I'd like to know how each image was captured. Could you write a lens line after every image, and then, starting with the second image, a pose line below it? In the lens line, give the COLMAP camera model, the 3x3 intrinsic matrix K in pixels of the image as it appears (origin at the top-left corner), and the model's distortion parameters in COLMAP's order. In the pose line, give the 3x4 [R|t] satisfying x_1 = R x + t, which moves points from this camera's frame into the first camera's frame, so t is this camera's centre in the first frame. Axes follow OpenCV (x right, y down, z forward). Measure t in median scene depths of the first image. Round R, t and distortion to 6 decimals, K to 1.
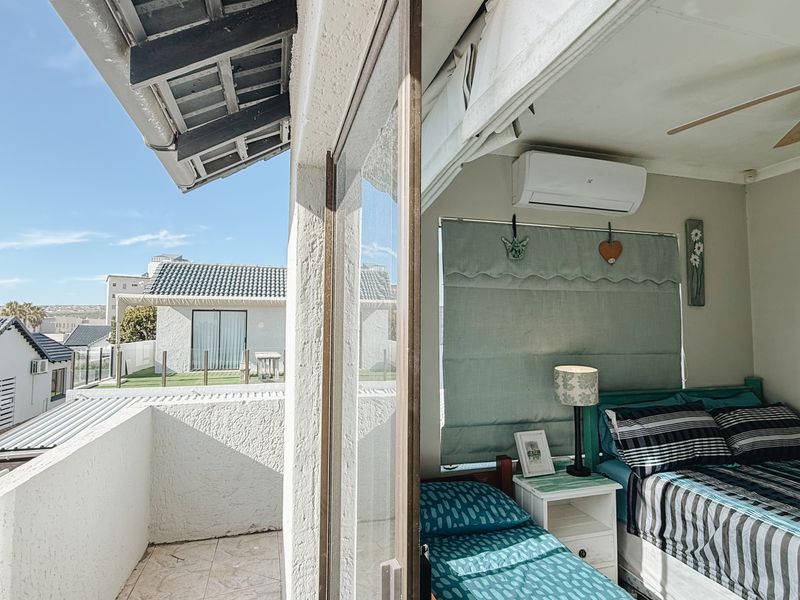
lens RADIAL K [[432.5, 0, 400.0], [0, 432.5, 305.3], [0, 0, 1]] dist [0.000474, -0.001600]
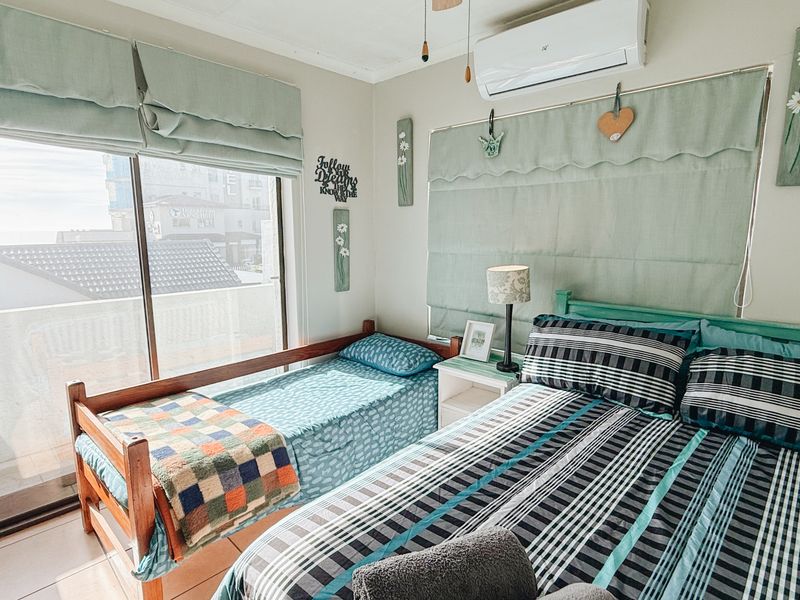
lens RADIAL K [[432.5, 0, 403.4], [0, 432.5, 298.0], [0, 0, 1]] dist [0.000474, -0.001600]
pose [[0.527416, 0.133314, -0.839083, 1.047606], [0.050290, 0.980982, 0.187469, 0.015990], [0.848118, -0.141072, 0.510681, 0.269529]]
